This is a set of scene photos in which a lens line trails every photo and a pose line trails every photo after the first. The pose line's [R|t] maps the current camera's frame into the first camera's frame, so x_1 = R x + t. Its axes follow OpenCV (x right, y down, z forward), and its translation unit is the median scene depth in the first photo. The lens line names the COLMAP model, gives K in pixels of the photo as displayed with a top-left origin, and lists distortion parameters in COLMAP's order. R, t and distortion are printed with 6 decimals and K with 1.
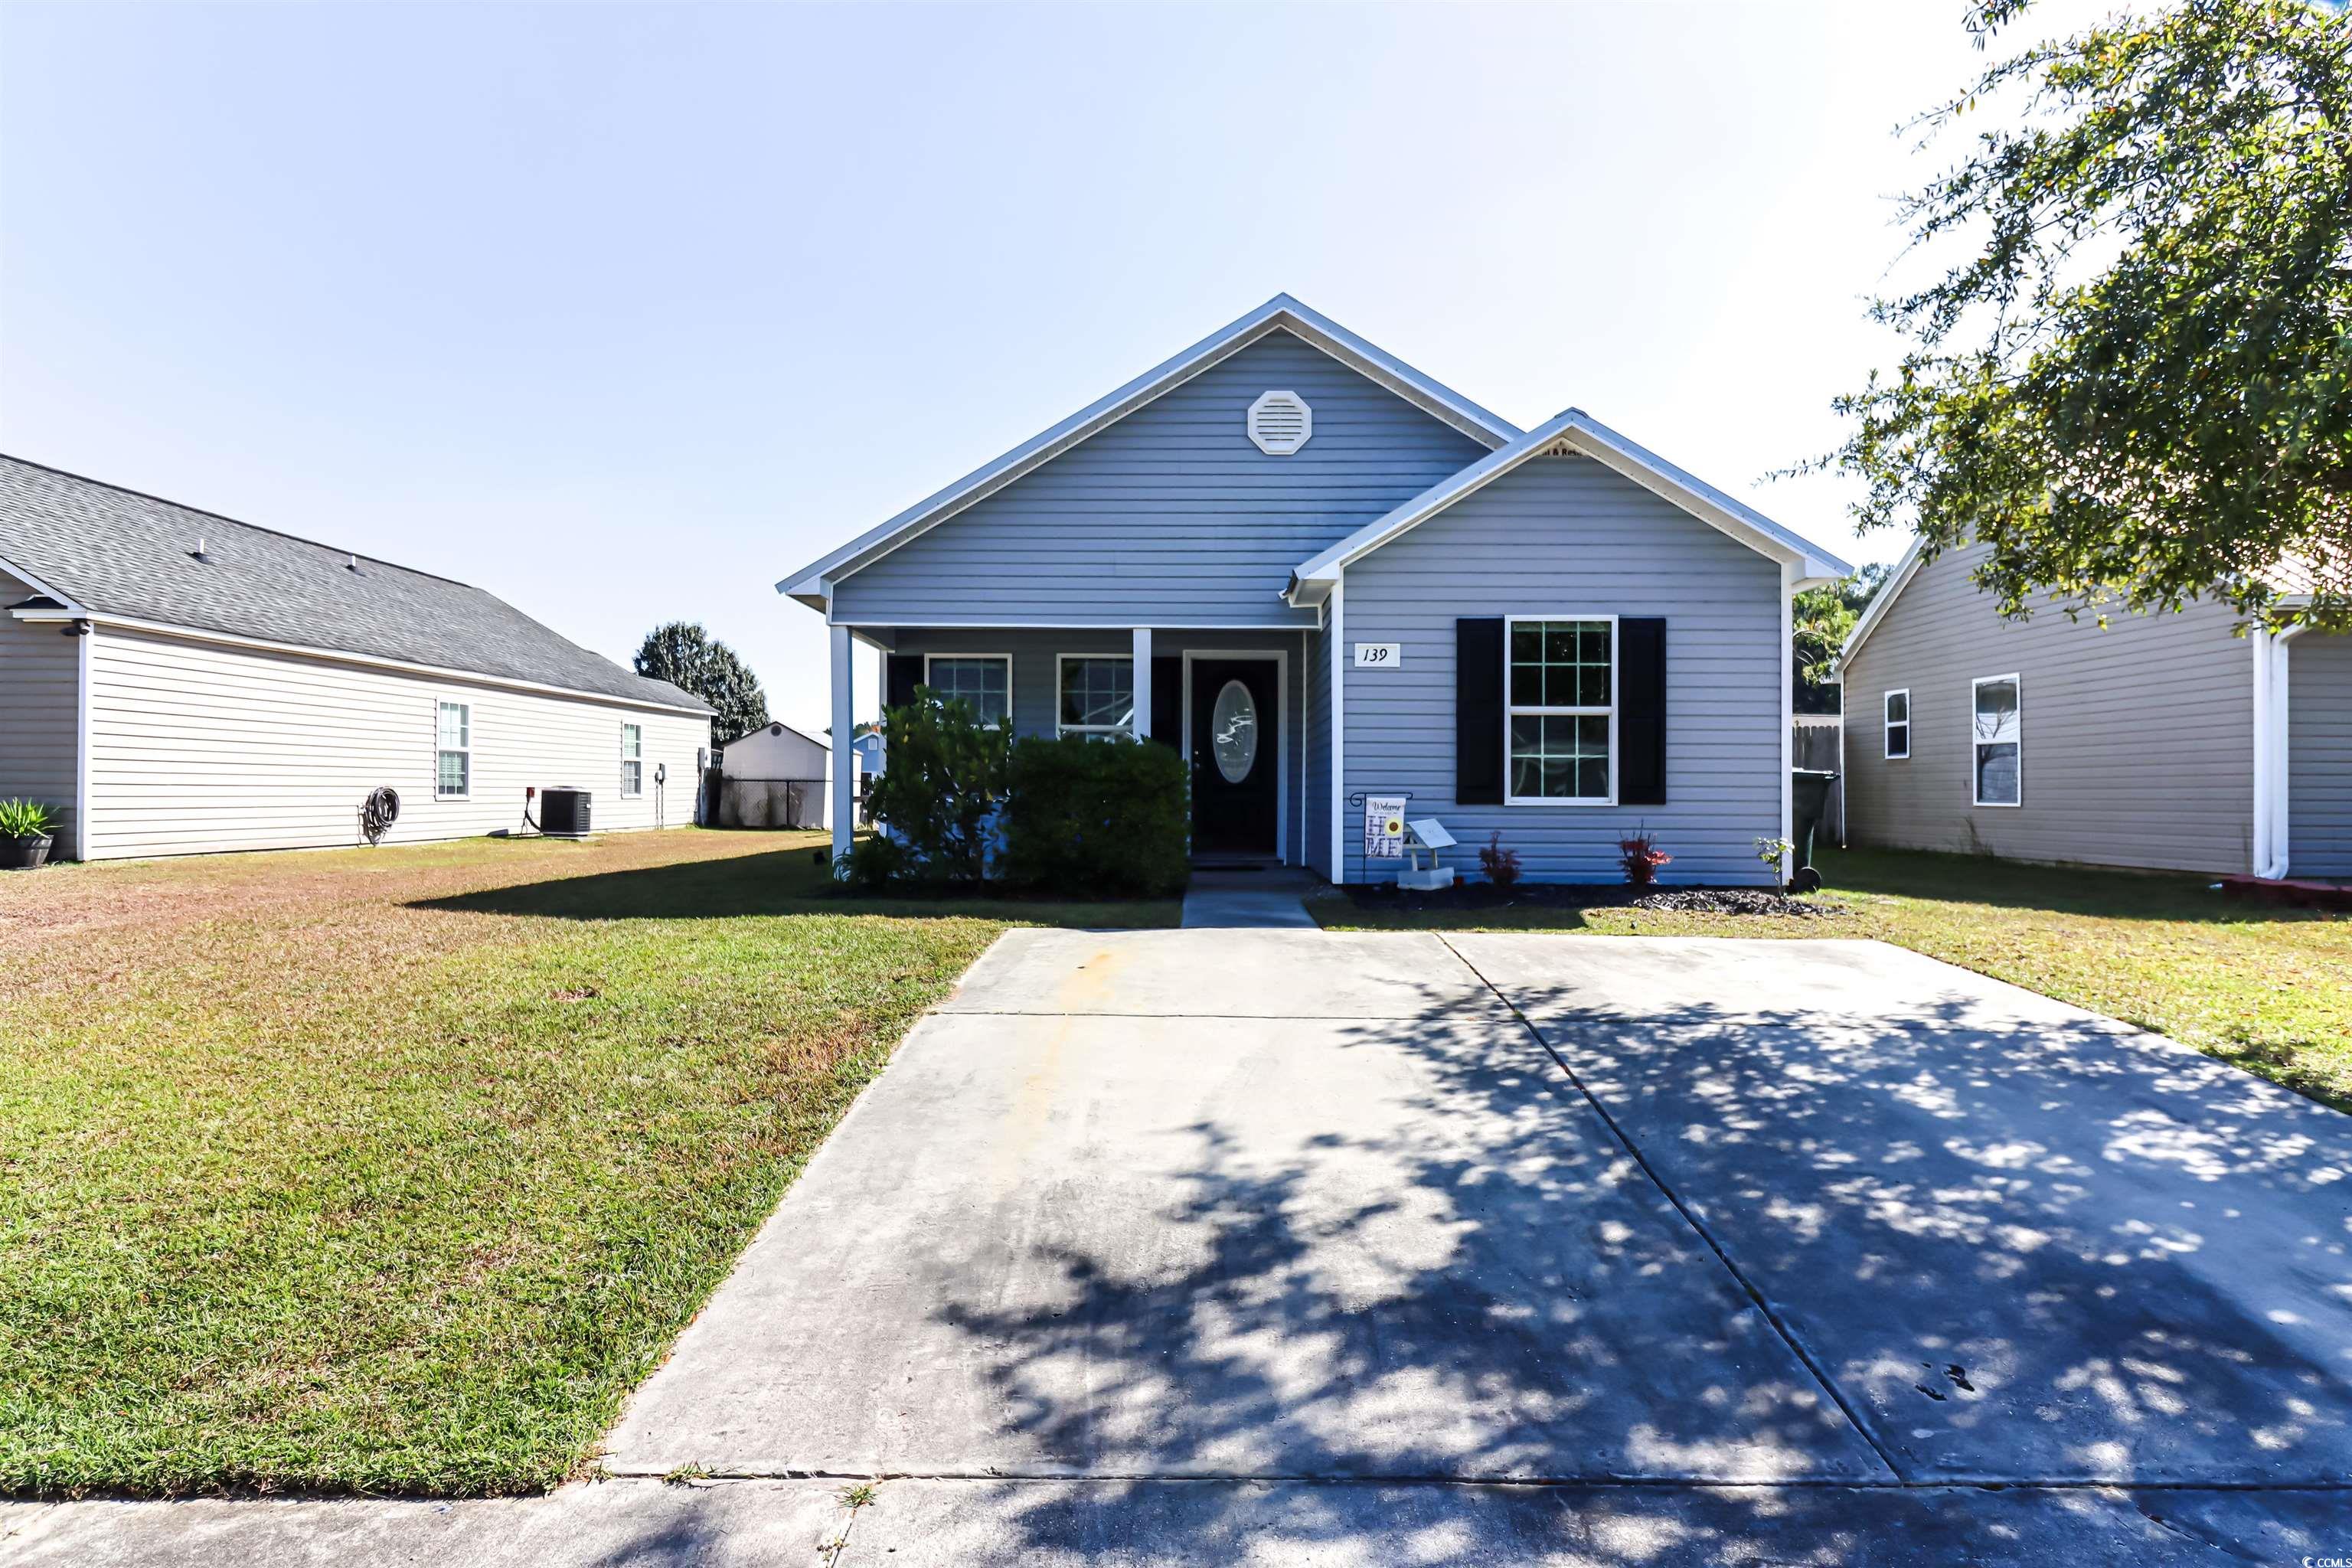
lens RADIAL K [[1350.0, 0, 1165.8], [0, 1350.0, 781.0], [0, 0, 1]] dist [0.012757, -0.000880]
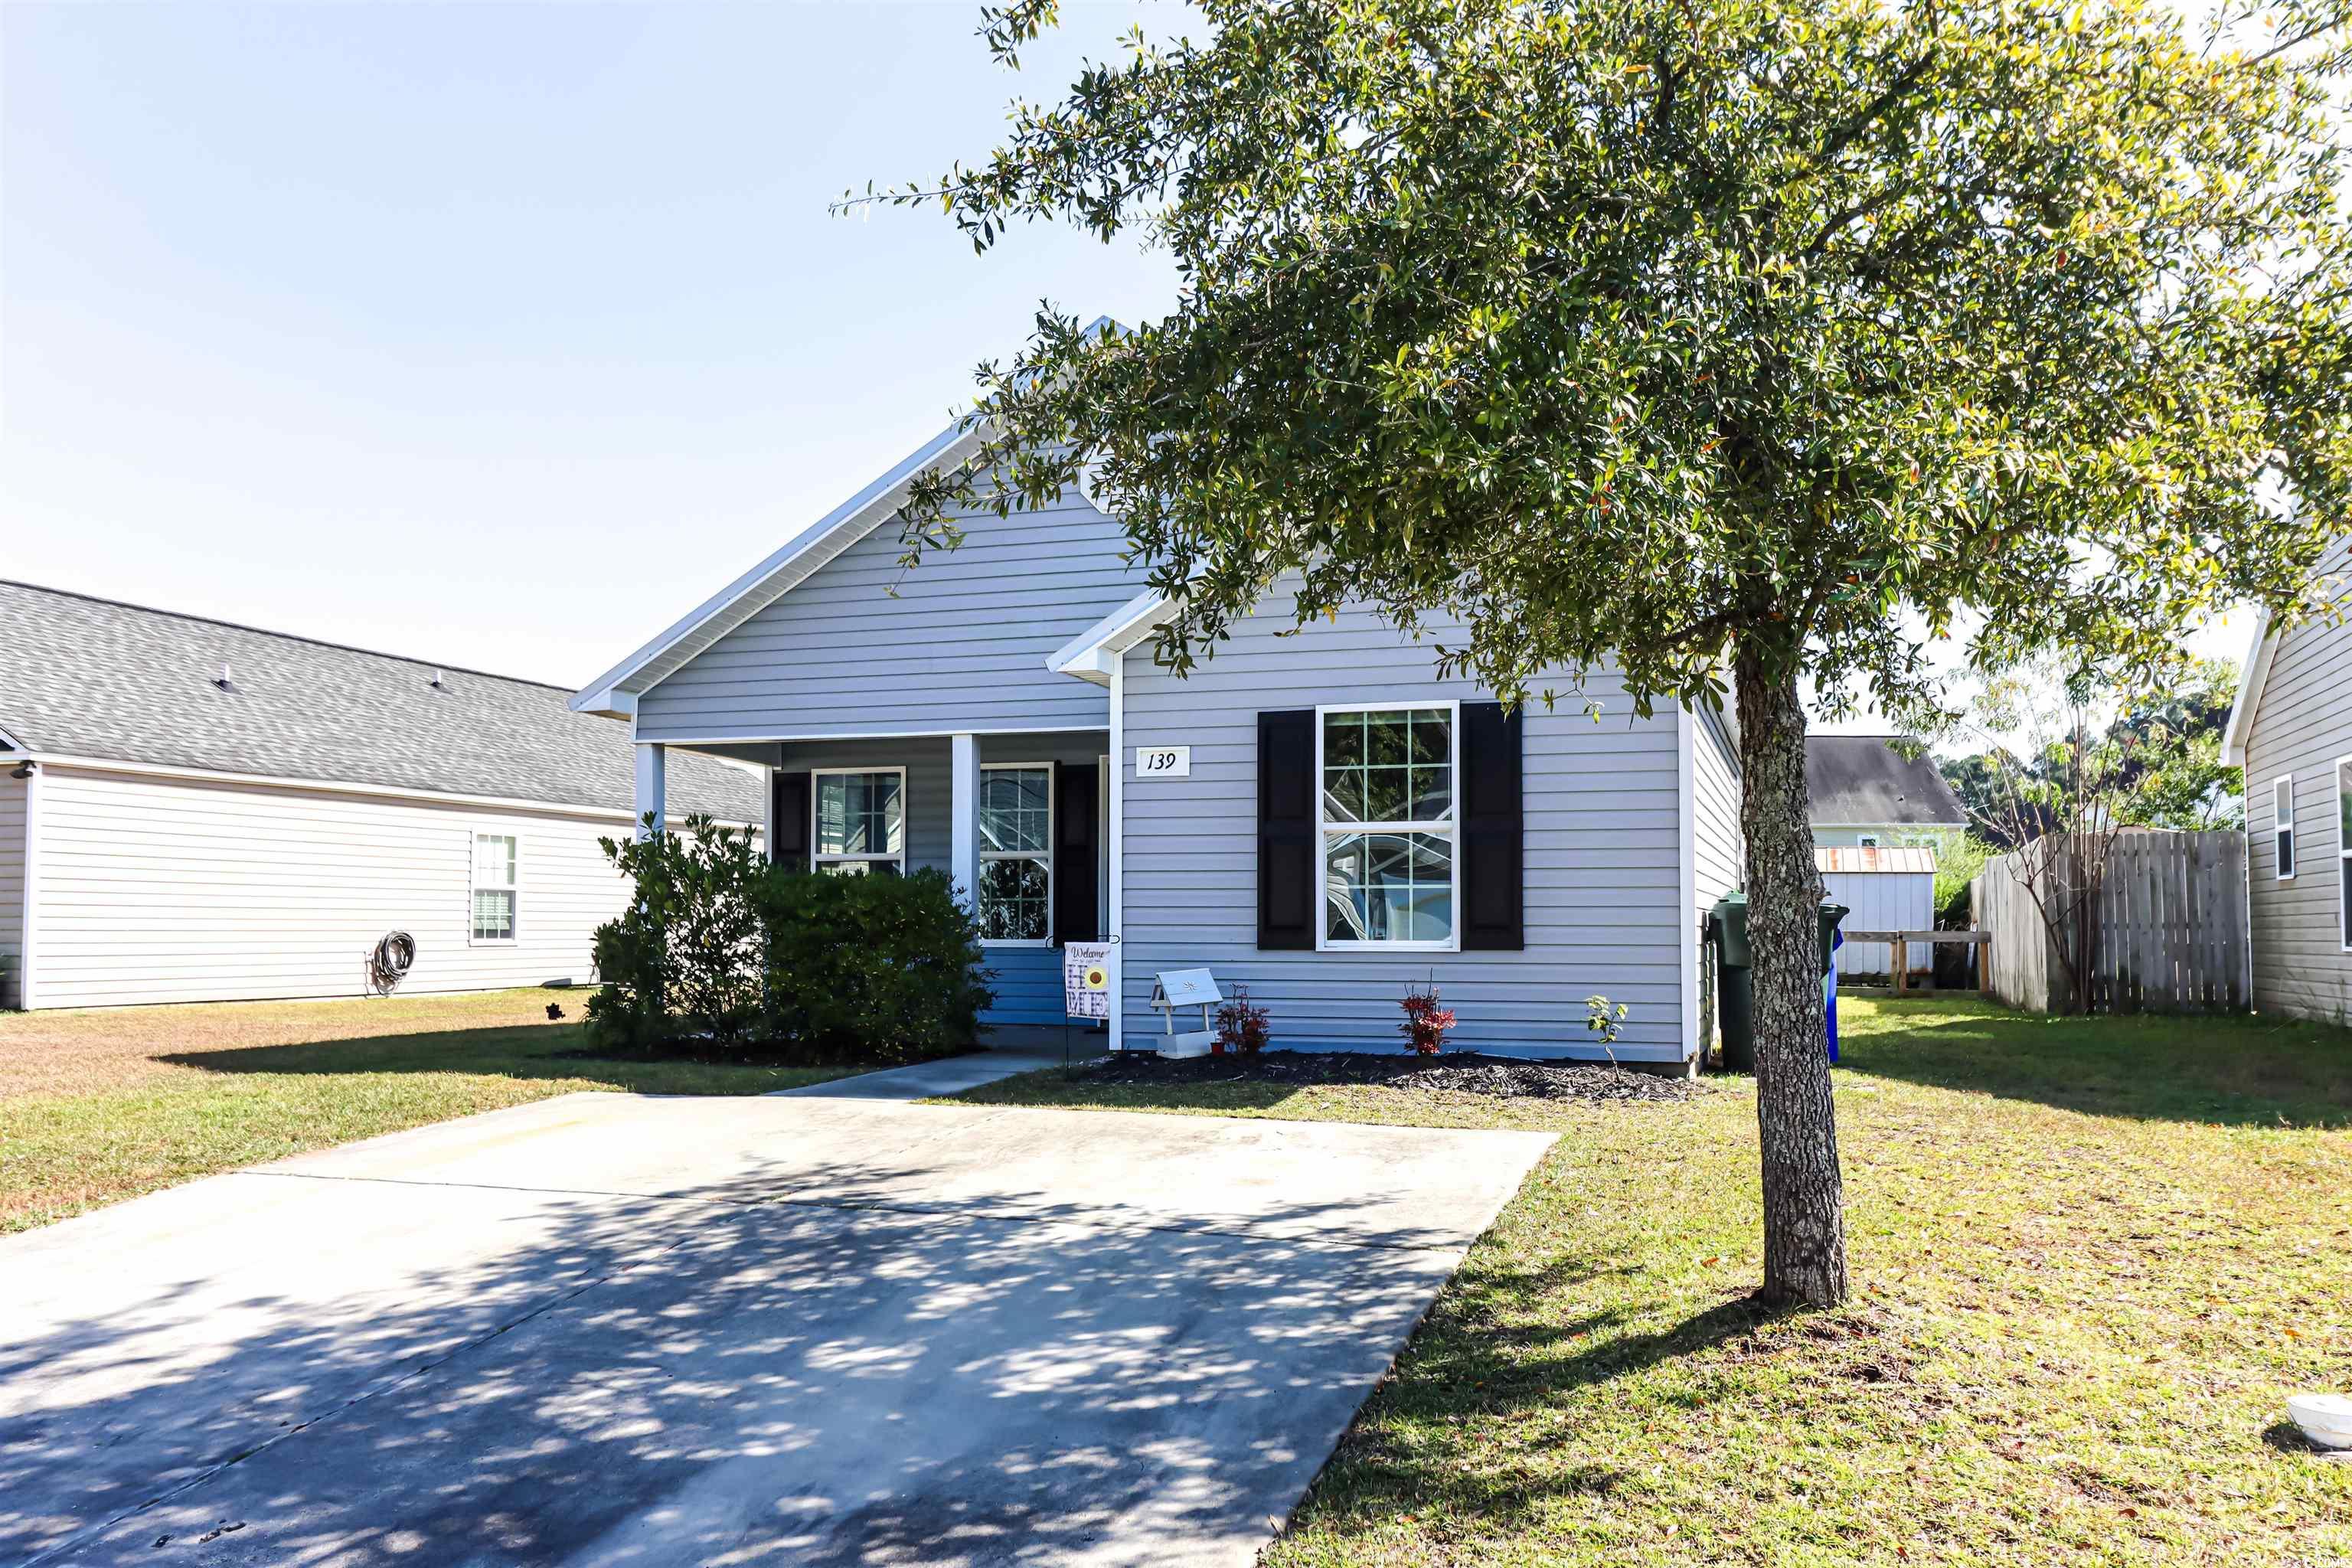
lens RADIAL K [[1875.3, 0, 1193.0], [0, 1875.3, 800.4], [0, 0, 1]] dist [0.007012, 0.008724]
pose [[0.954237, -0.024193, -0.298071, 0.478001], [0.005680, 0.998009, -0.062820, -0.001099], [0.298997, 0.058252, 0.952474, -0.042038]]
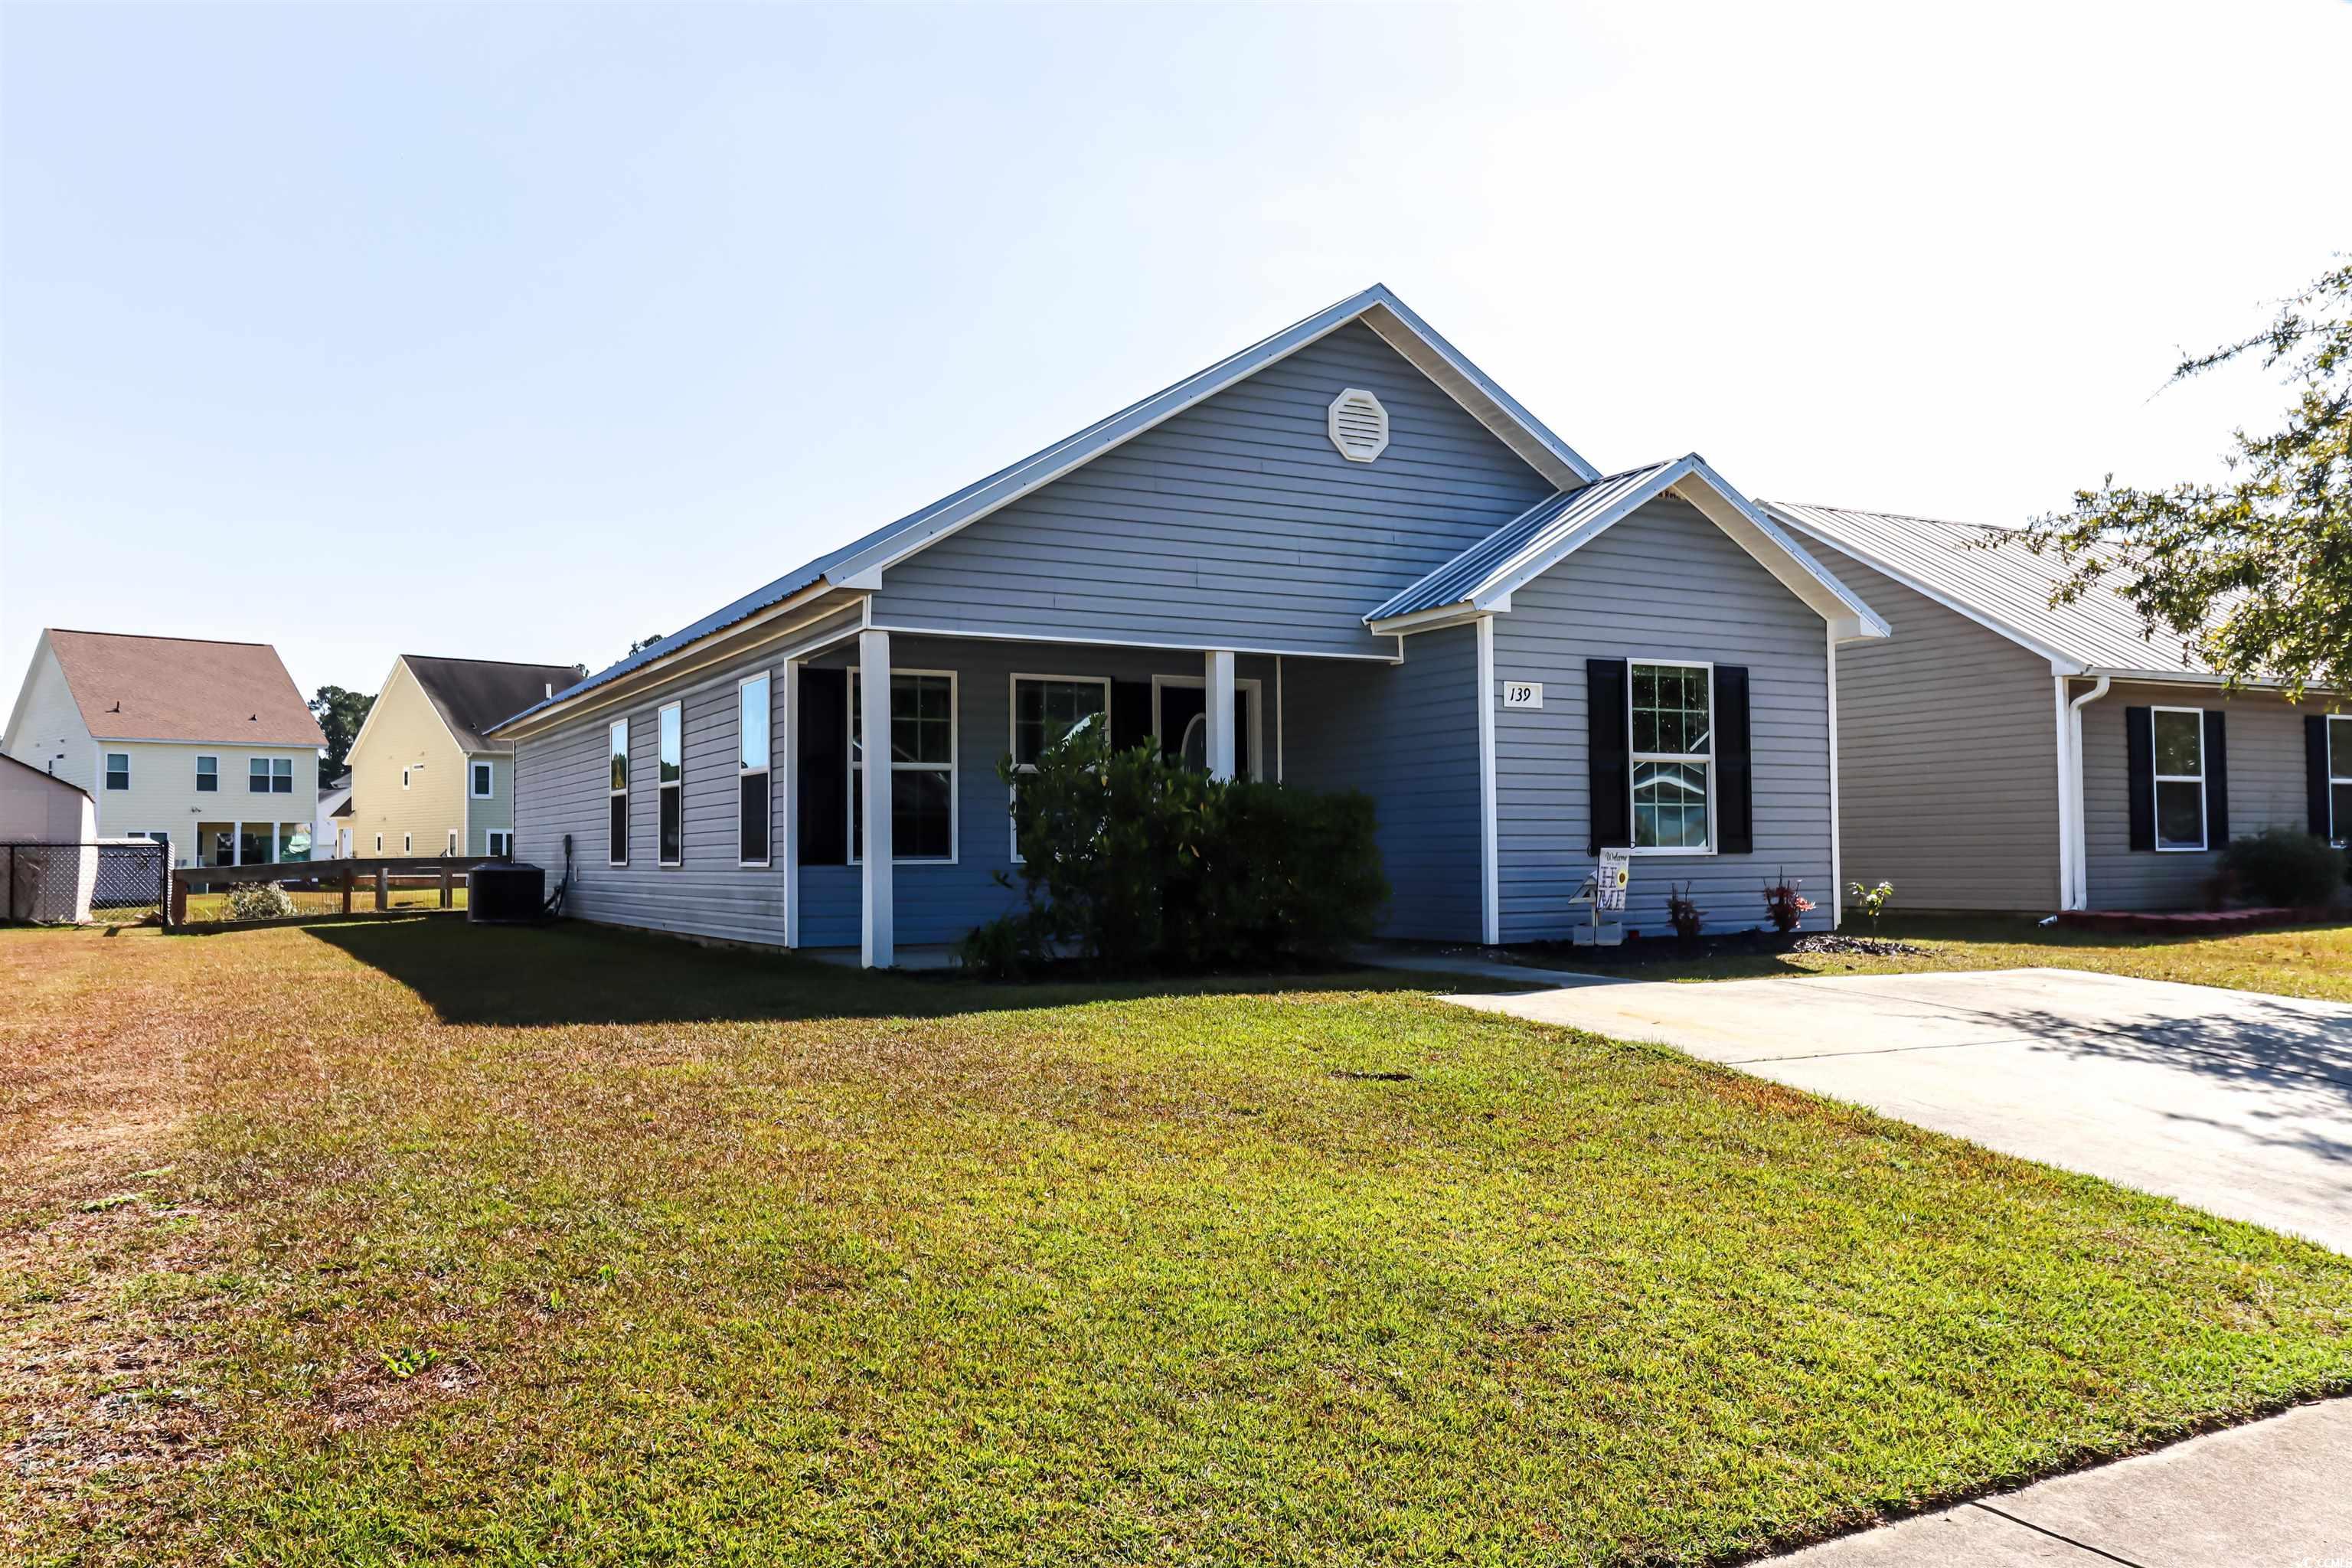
lens RADIAL K [[1875.3, 0, 1188.1], [0, 1875.3, 774.0], [0, 0, 1]] dist [0.007012, 0.008724]
pose [[0.861782, 0.010360, 0.507173, -0.659176], [0.008050, 0.999386, -0.034093, 0.002700], [-0.507215, 0.033463, 0.861170, 0.011189]]
